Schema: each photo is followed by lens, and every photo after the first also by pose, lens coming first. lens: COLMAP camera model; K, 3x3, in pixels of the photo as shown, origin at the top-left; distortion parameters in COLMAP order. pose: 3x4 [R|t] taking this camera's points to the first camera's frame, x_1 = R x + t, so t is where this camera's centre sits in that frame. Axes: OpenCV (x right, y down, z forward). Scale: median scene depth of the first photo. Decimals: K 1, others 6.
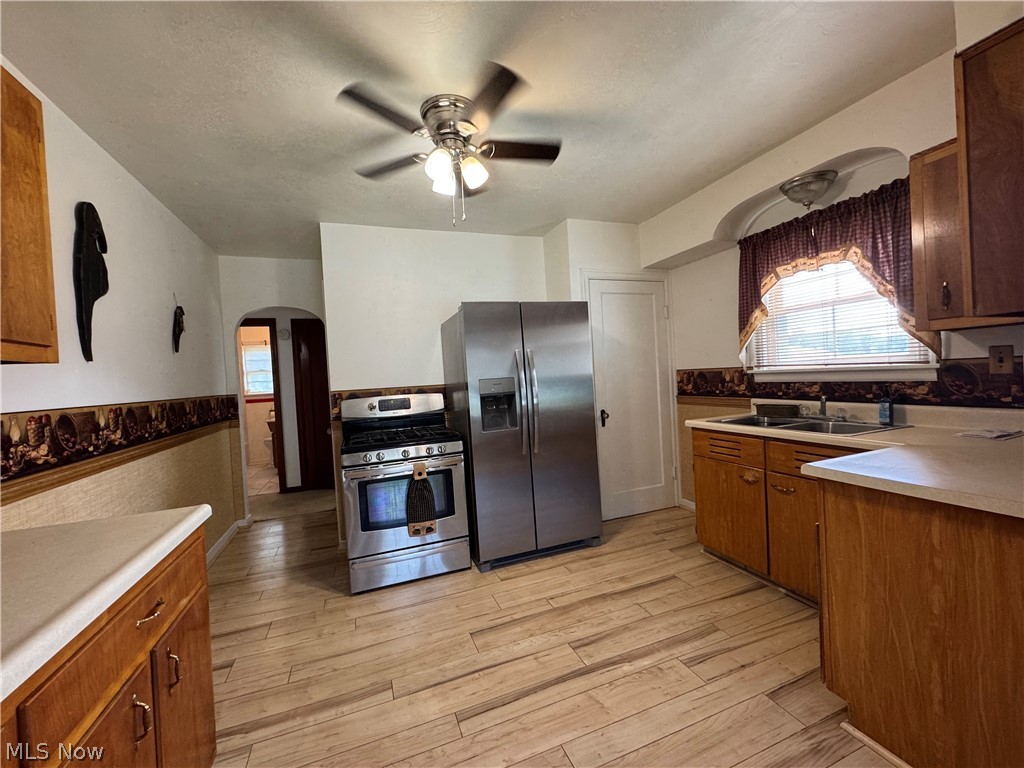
lens RADIAL K [[411.2, 0, 512.0], [0, 411.2, 384.0], [0, 0, 1]] dist [-0.002790, -0.000144]
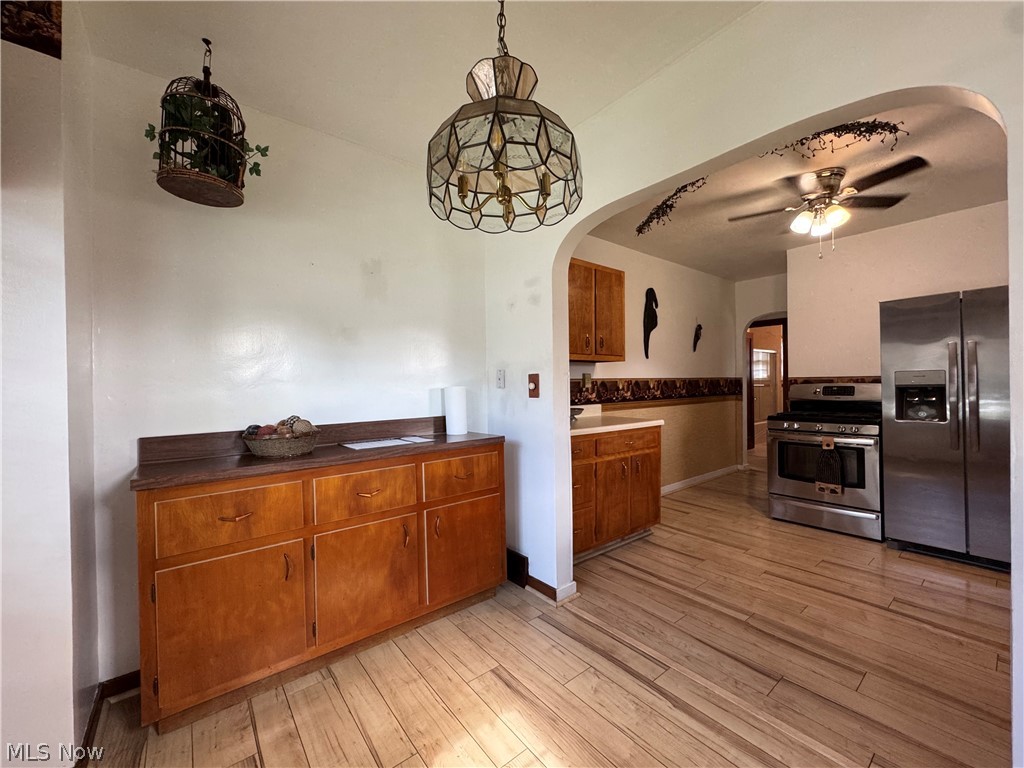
lens RADIAL K [[411.2, 0, 512.0], [0, 411.2, 384.0], [0, 0, 1]] dist [-0.002790, -0.000144]
pose [[0.308285, 0.054848, -0.949711, 0.757521], [-0.023601, 0.998470, 0.050003, -0.008828], [0.951001, 0.006999, 0.309108, -0.351571]]
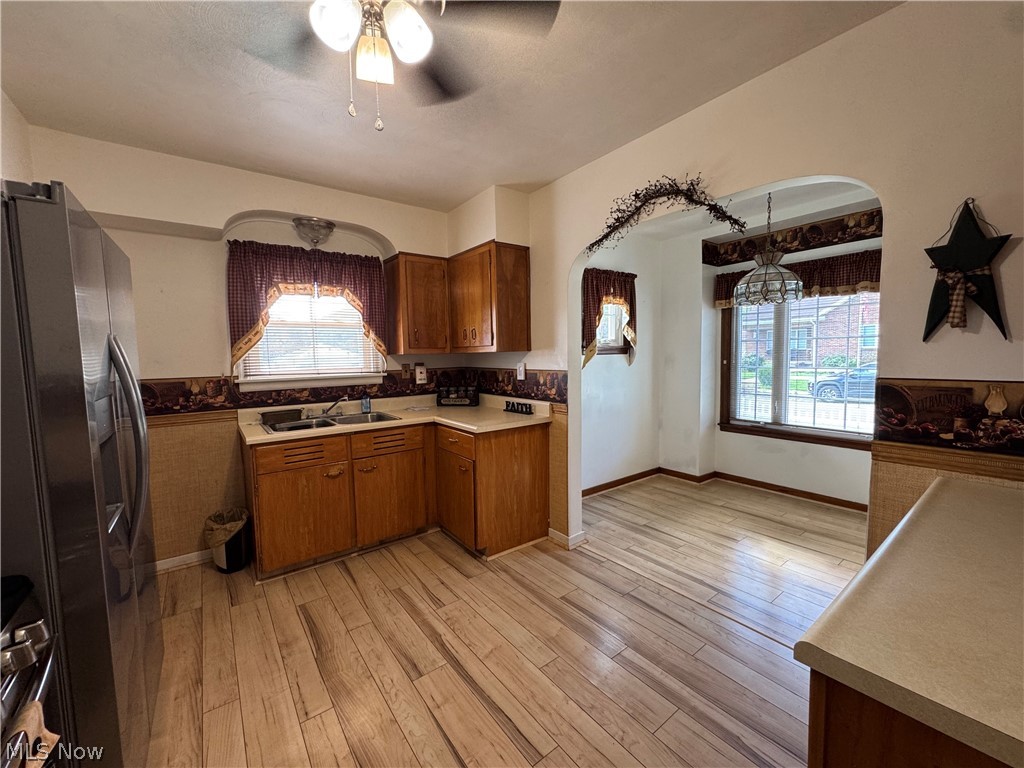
lens RADIAL K [[411.2, 0, 512.0], [0, 411.2, 384.0], [0, 0, 1]] dist [-0.002790, -0.000144]
pose [[-0.278780, -0.010656, 0.960296, -0.662564], [0.054267, 0.998166, 0.026830, -0.019259], [-0.958821, 0.059592, -0.277690, 0.862780]]
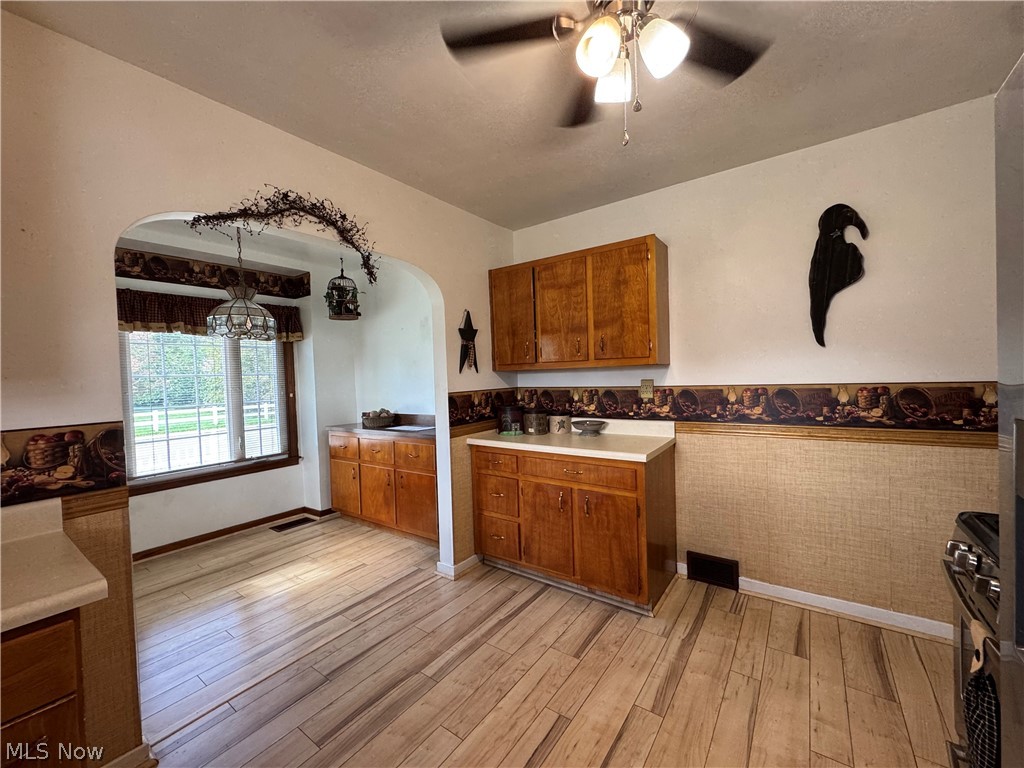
lens RADIAL K [[411.2, 0, 512.0], [0, 411.2, 384.0], [0, 0, 1]] dist [-0.002790, -0.000144]
pose [[-0.831305, 0.097419, -0.547213, 0.321438], [0.070987, 0.995066, 0.069309, -0.076136], [0.551265, 0.018772, -0.834119, 1.225689]]
